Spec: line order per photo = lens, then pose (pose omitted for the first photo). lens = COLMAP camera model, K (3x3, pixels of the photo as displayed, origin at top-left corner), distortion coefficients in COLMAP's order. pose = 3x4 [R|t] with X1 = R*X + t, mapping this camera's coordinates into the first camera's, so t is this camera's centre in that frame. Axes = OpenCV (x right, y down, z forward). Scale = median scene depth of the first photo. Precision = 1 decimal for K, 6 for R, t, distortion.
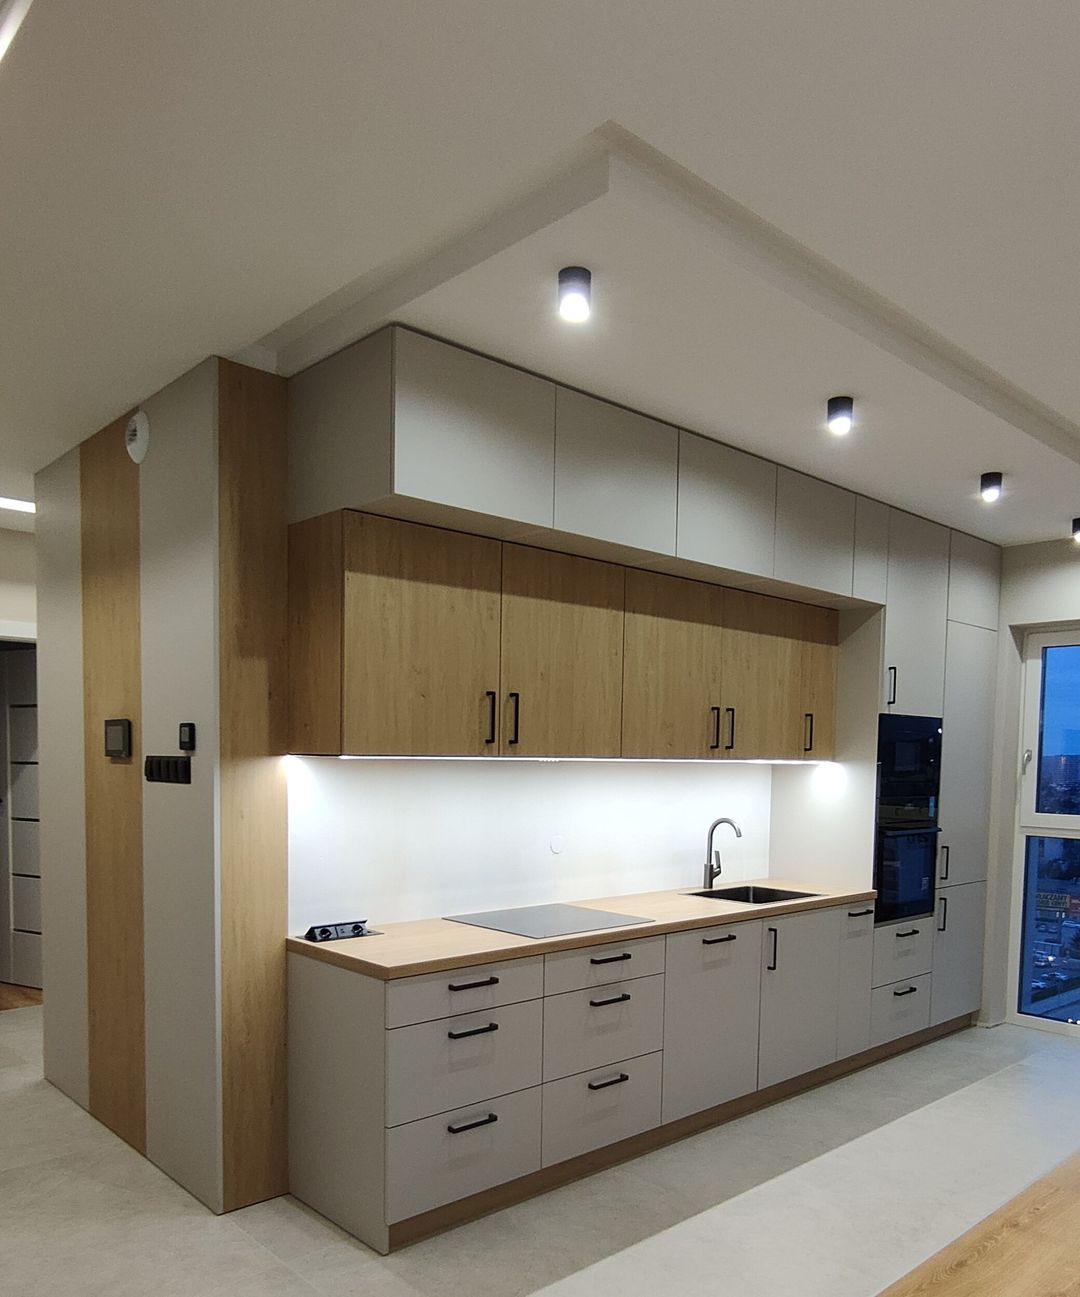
lens RADIAL K [[1004.9, 0, 540.0], [0, 1004.9, 648.5], [0, 0, 1]] dist [-0.004912, -0.002819]
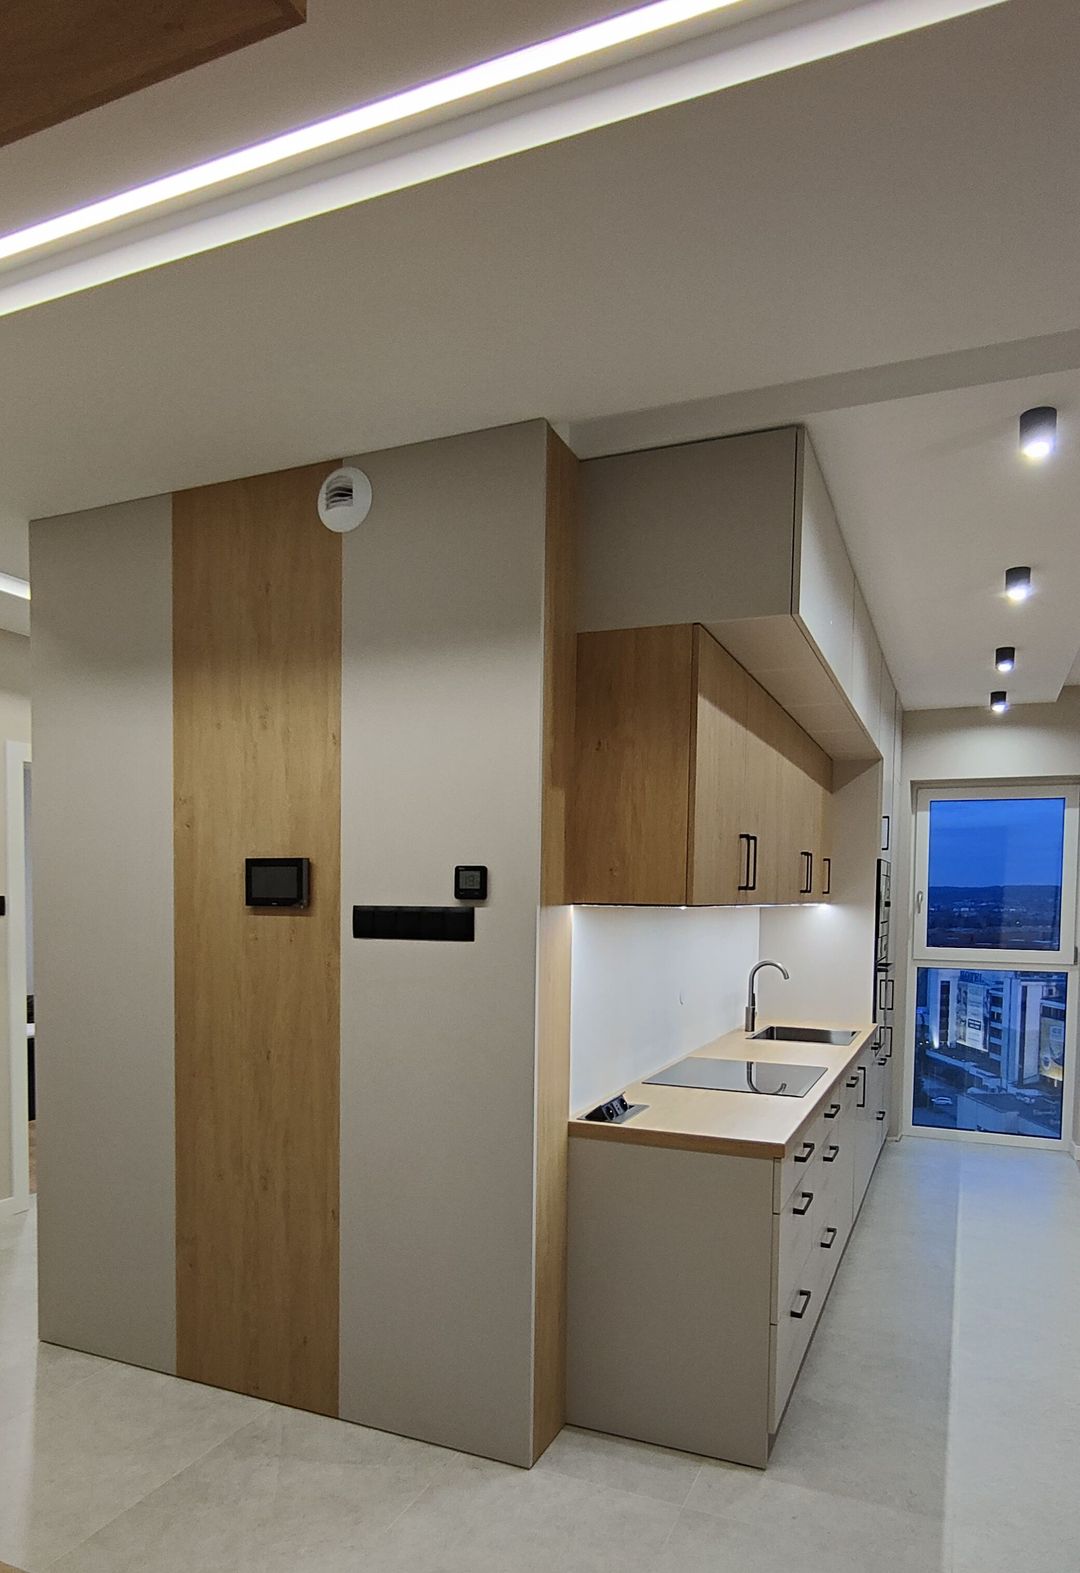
lens RADIAL K [[1006.9, 0, 540.0], [0, 1006.9, 786.5], [0, 0, 1]] dist [-0.002757, -0.000902]
pose [[0.912375, 0.041013, 0.407295, -0.615123], [-0.043004, 0.999066, -0.004270, 0.011197], [-0.407090, -0.013620, 0.913287, 0.234121]]
